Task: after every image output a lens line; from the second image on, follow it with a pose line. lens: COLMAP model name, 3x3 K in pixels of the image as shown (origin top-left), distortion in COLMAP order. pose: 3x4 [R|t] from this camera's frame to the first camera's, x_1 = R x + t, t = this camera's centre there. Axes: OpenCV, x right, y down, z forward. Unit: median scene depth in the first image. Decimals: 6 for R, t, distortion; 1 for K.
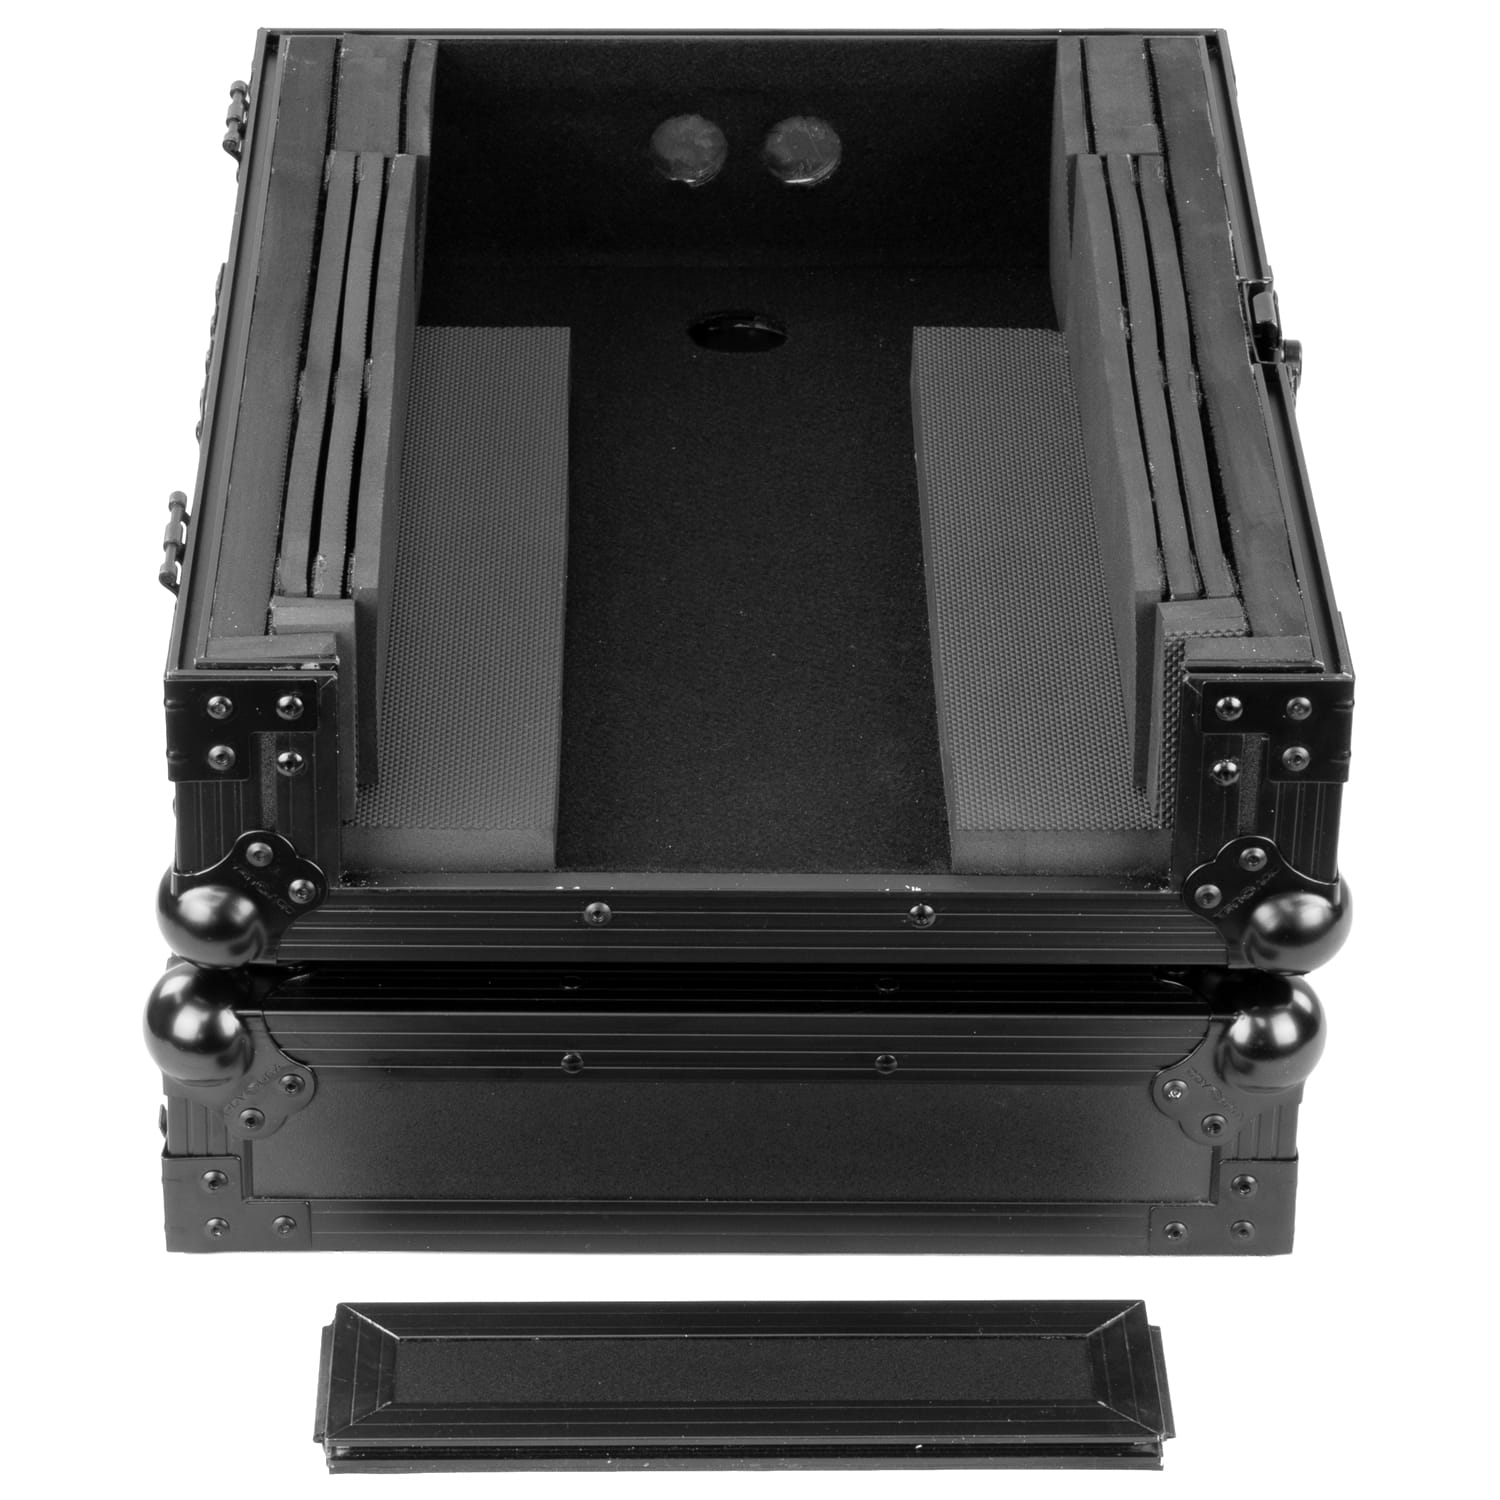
lens RADIAL K [[5661.7, 0, 748.2], [0, 5661.7, 750.2], [0, 0, 1]] dist [-0.133672, 6.518431]
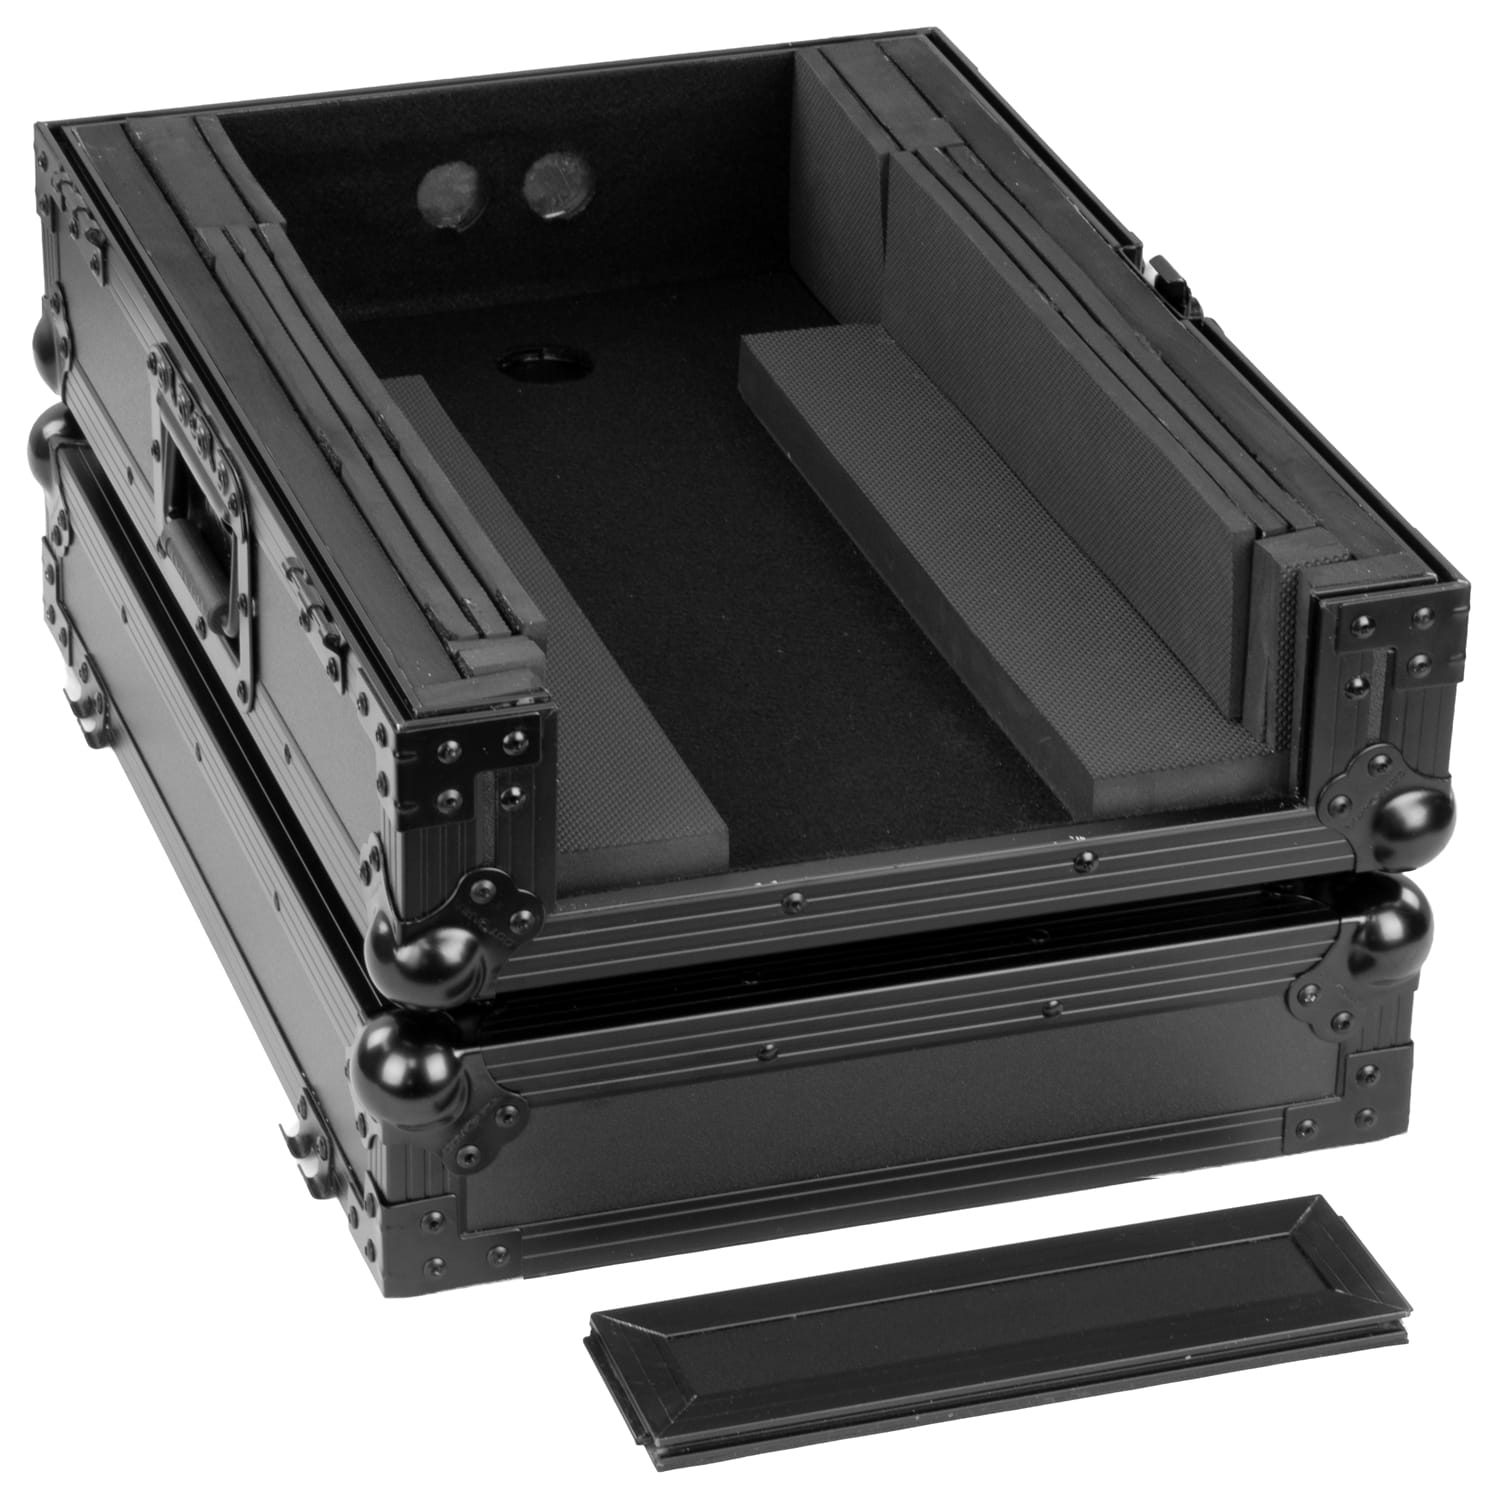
lens RADIAL K [[5661.7, 0, 748.2], [0, 5661.7, 750.2], [0, 0, 1]] dist [-0.133672, 6.518431]
pose [[0.960818, -0.134495, 0.242365, -0.276354], [0.137507, 0.990490, 0.004523, -0.004922], [-0.240669, 0.028981, 0.970175, -0.006530]]
